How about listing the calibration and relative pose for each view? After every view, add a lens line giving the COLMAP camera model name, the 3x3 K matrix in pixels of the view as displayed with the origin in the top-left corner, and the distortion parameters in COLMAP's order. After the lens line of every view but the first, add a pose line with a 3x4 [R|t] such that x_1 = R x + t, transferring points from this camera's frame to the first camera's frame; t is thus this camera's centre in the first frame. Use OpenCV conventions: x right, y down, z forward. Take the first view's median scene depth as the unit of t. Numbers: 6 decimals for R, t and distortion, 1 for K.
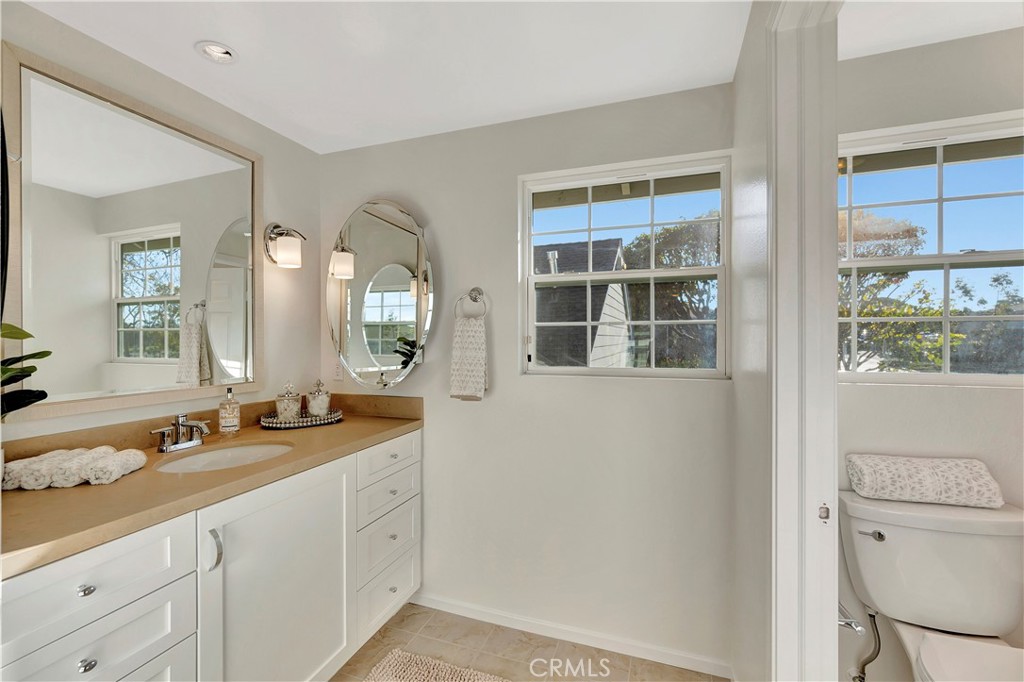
lens RADIAL K [[441.3, 0, 506.1], [0, 441.3, 340.0], [0, 0, 1]] dist [-0.001564, 0.004697]
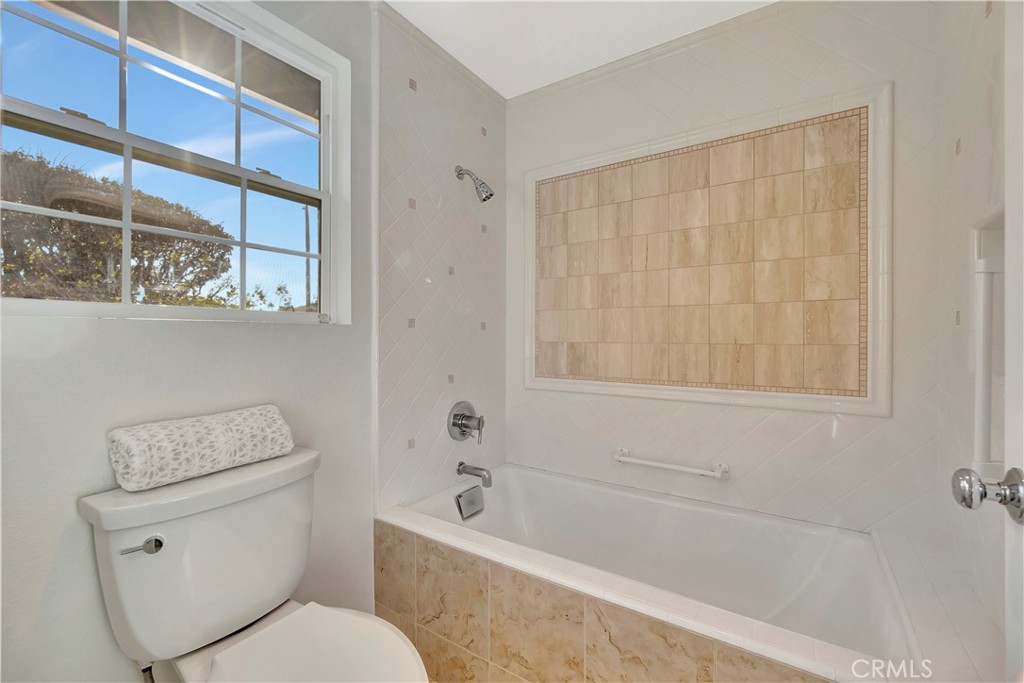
lens RADIAL K [[441.3, 0, 506.1], [0, 441.3, 340.5], [0, 0, 1]] dist [-0.001564, 0.004697]
pose [[0.257536, -0.003933, 0.966261, 0.351162], [0.003527, 0.999989, 0.003130, 0.144787], [-0.966262, 0.002602, 0.257547, 0.336594]]
